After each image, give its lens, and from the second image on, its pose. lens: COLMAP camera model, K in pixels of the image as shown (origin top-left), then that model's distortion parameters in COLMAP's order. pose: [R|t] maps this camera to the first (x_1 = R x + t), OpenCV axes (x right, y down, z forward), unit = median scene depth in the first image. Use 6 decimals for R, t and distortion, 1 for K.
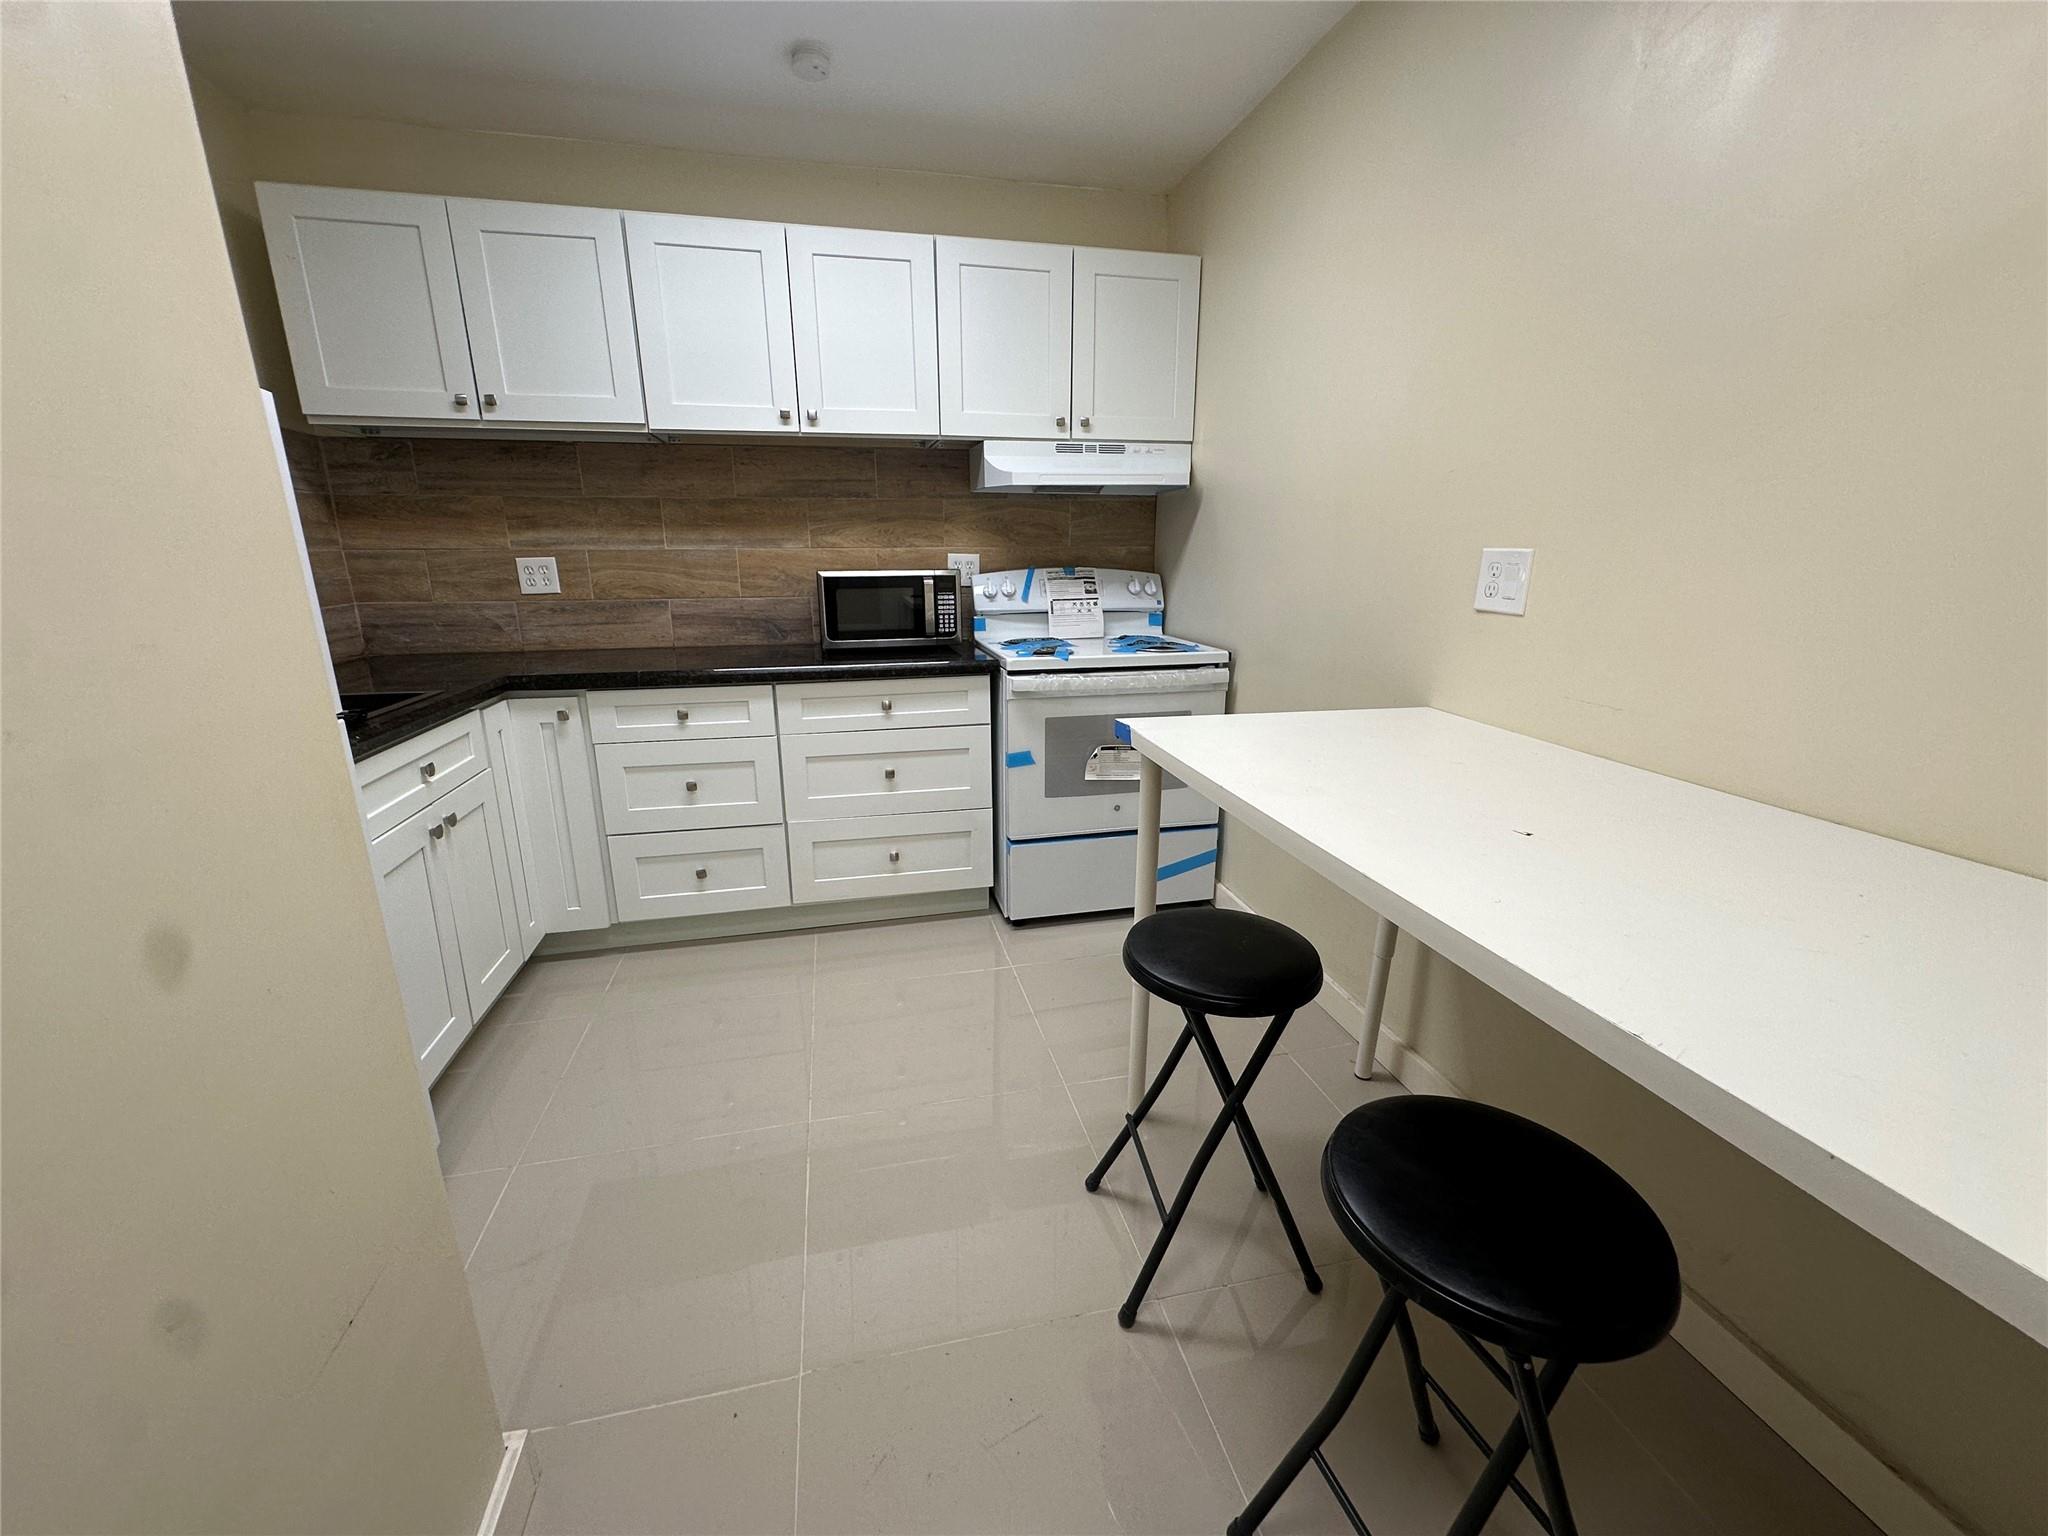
lens RADIAL K [[816.4, 0, 1023.0], [0, 816.4, 766.6], [0, 0, 1]] dist [-0.004317, 0.001217]
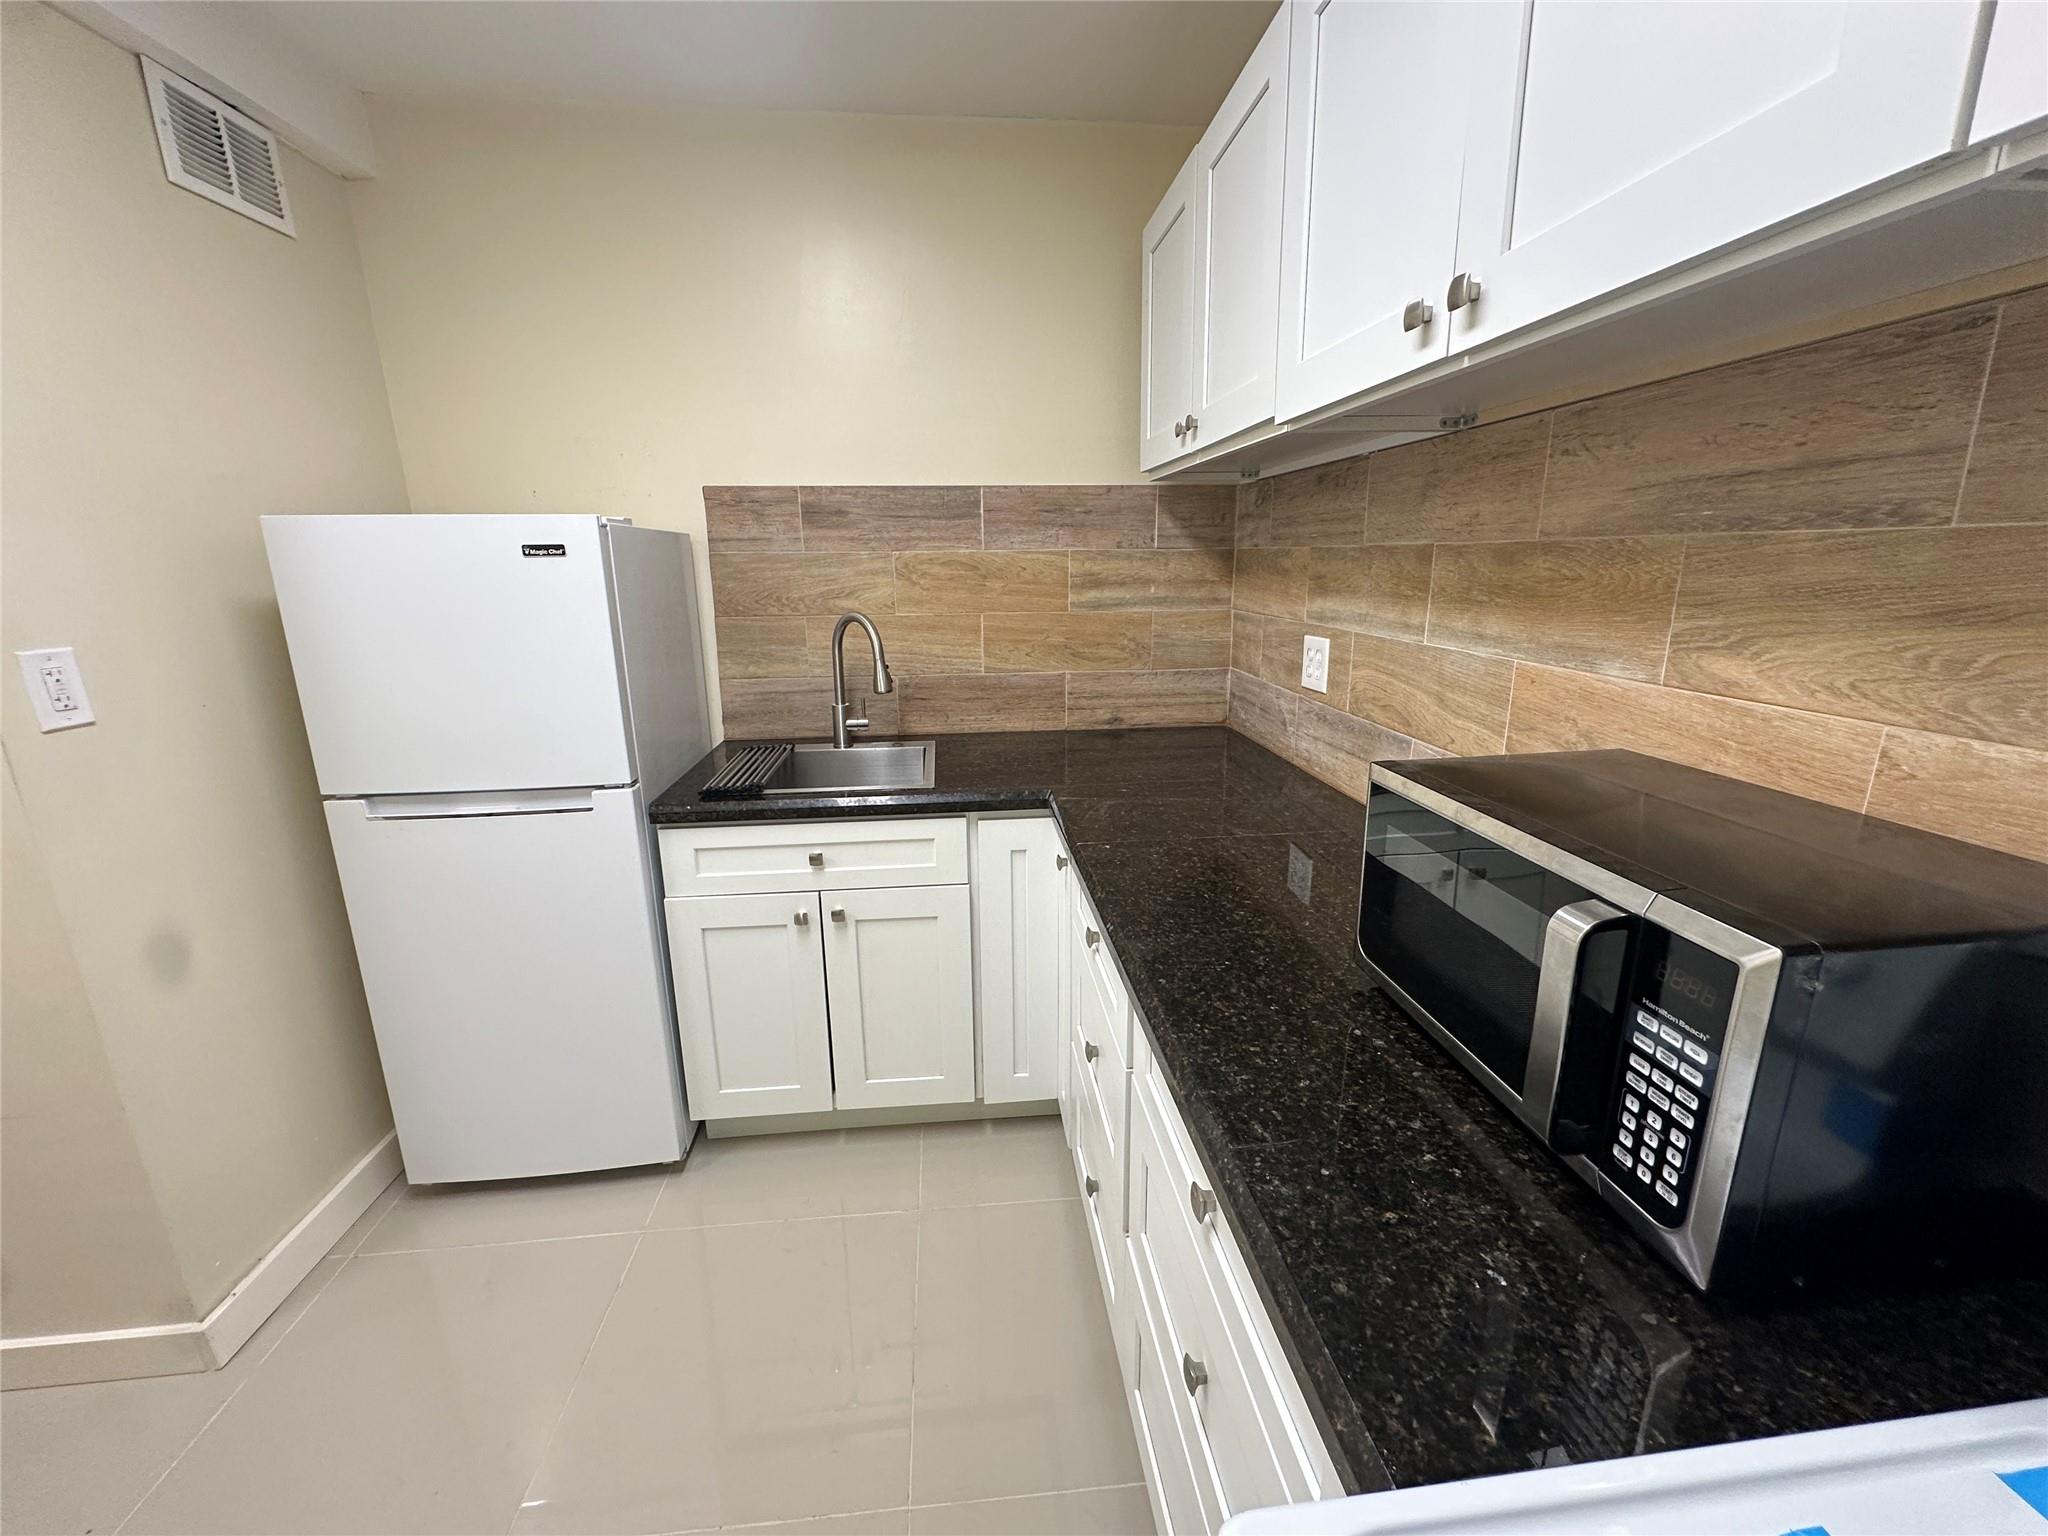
lens RADIAL K [[816.4, 0, 1019.3], [0, 816.4, 765.7], [0, 0, 1]] dist [-0.004317, 0.001217]
pose [[-0.125446, 0.250551, -0.959942, 0.099809], [-0.243628, 0.930177, 0.274619, -0.284955], [0.961722, 0.268319, -0.055646, 0.838144]]
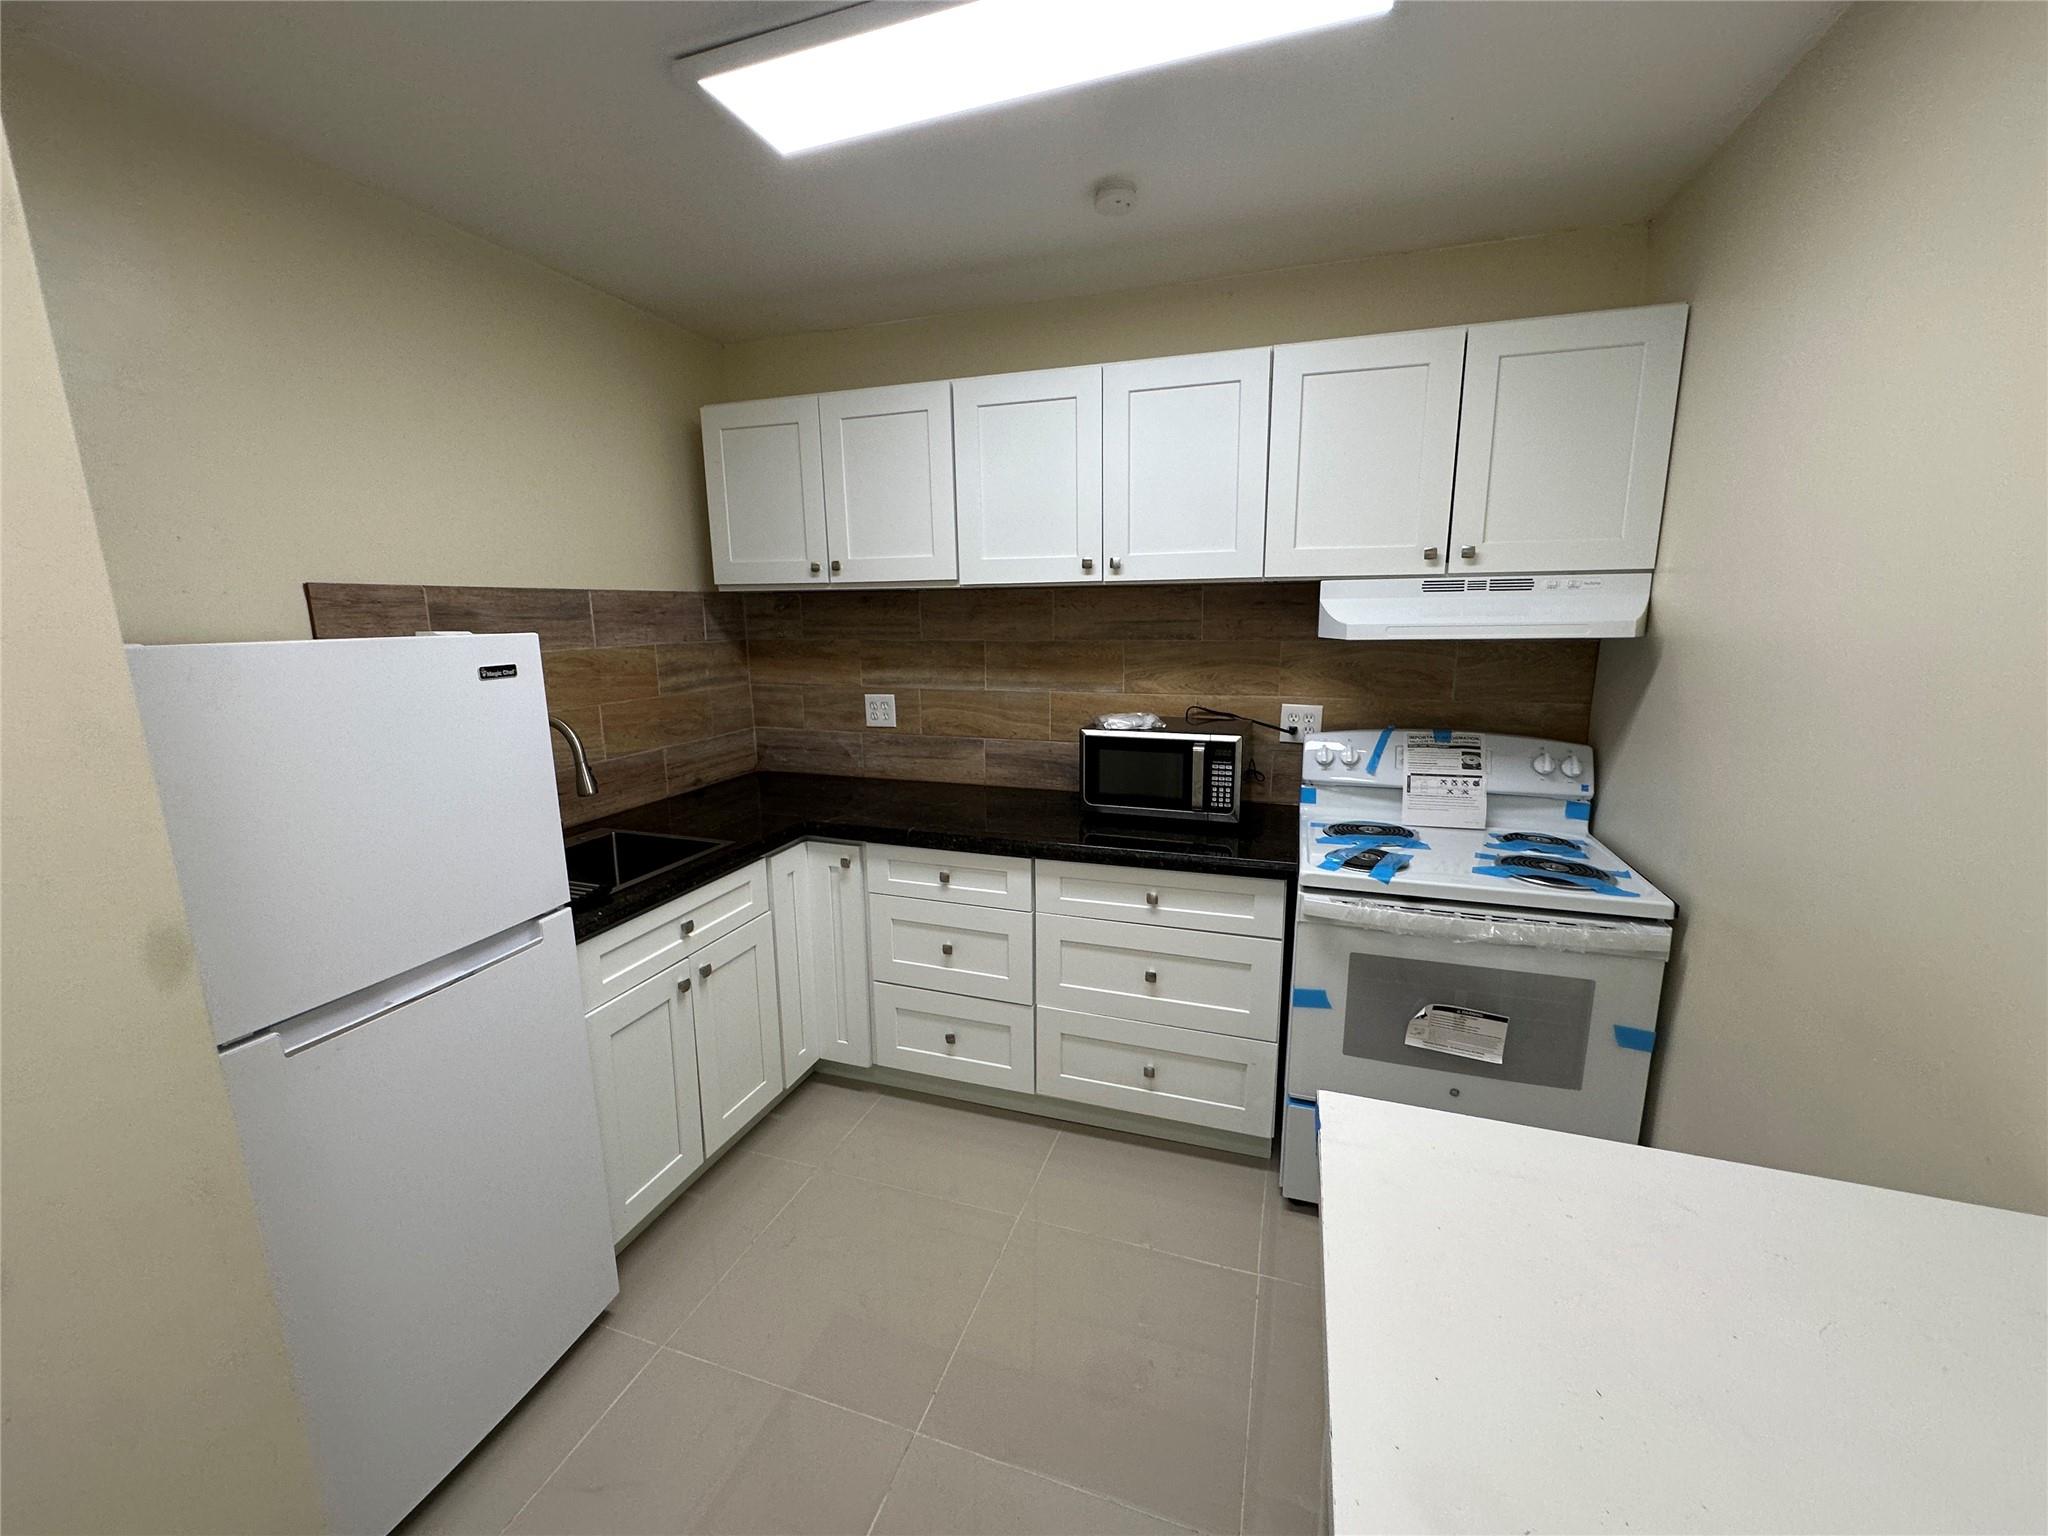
lens RADIAL K [[816.4, 0, 1025.0], [0, 816.4, 767.7], [0, 0, 1]] dist [-0.004317, 0.001217]
pose [[0.851309, 0.096787, -0.515660, 0.133057], [-0.128603, 0.991349, -0.026241, -0.158235], [0.508660, 0.088655, 0.856391, 0.183092]]
